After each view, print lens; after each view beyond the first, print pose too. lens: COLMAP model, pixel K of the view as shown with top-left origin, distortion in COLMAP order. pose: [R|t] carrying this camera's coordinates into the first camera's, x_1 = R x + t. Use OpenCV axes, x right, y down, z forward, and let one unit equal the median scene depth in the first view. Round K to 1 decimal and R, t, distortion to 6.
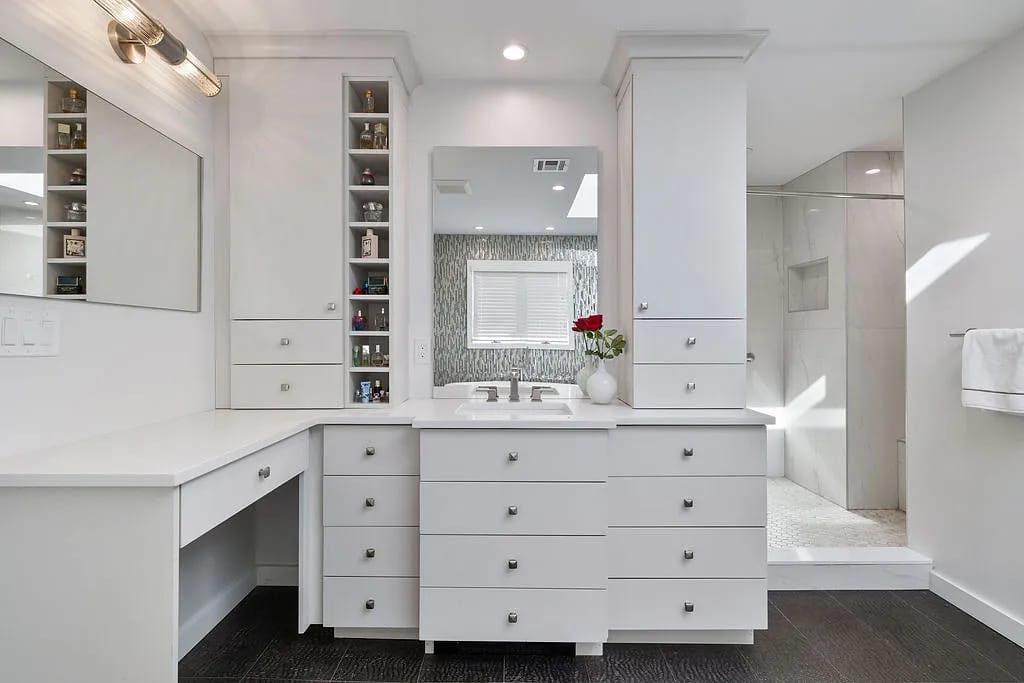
lens RADIAL K [[473.1, 0, 511.9], [0, 473.1, 331.7], [0, 0, 1]] dist [-0.001300, -0.000346]
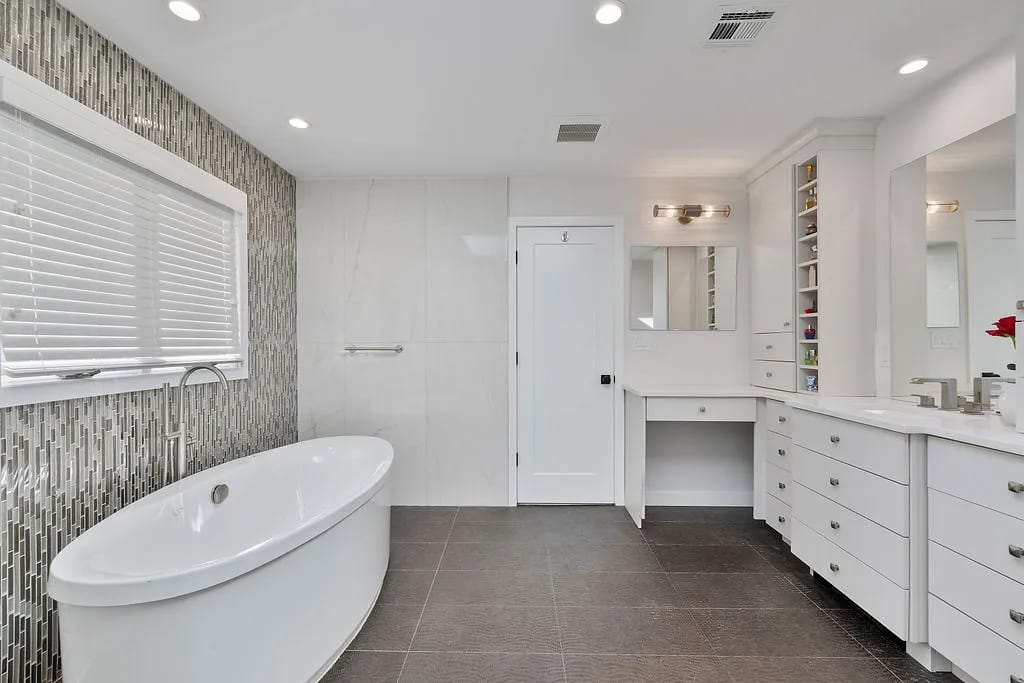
lens RADIAL K [[435.1, 0, 510.6], [0, 435.1, 345.3], [0, 0, 1]] dist [0.001096, 0.000065]
pose [[-0.024747, 0.003490, -0.999688, 1.007297], [0.006488, 0.999973, 0.003331, 0.006486], [0.999673, -0.006403, -0.024769, 0.150915]]
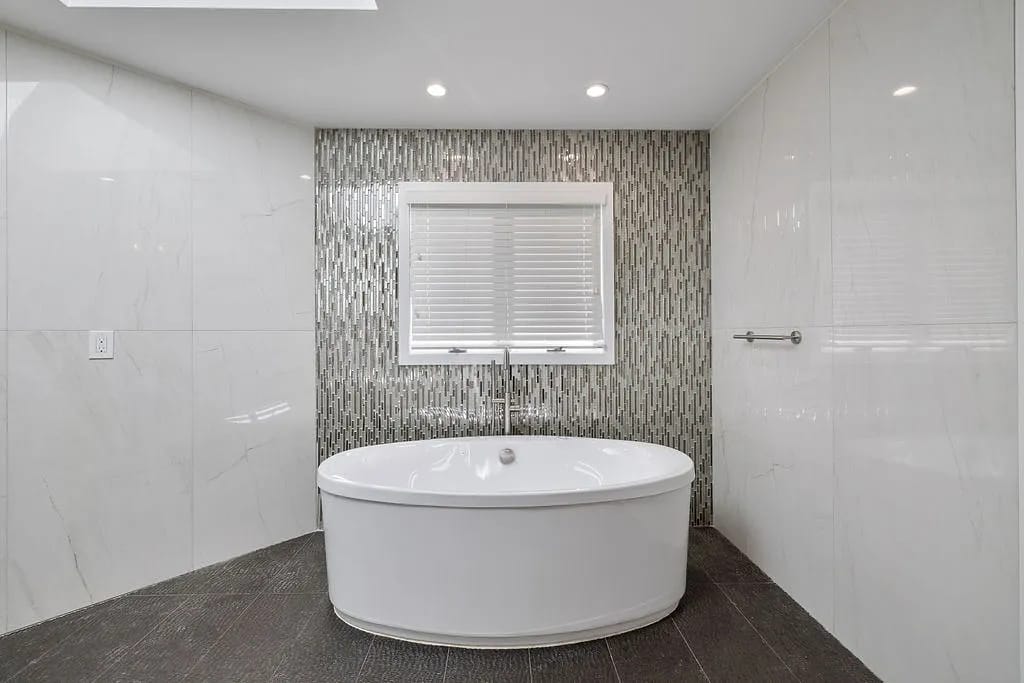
lens RADIAL K [[392.4, 0, 511.2], [0, 392.4, 333.3], [0, 0, 1]] dist [0.000444, -0.000024]
pose [[-0.999849, 0.005740, -0.016384, 0.031475], [0.005780, 0.999980, -0.002406, 0.011533], [0.016370, -0.002500, -0.999863, 0.521664]]
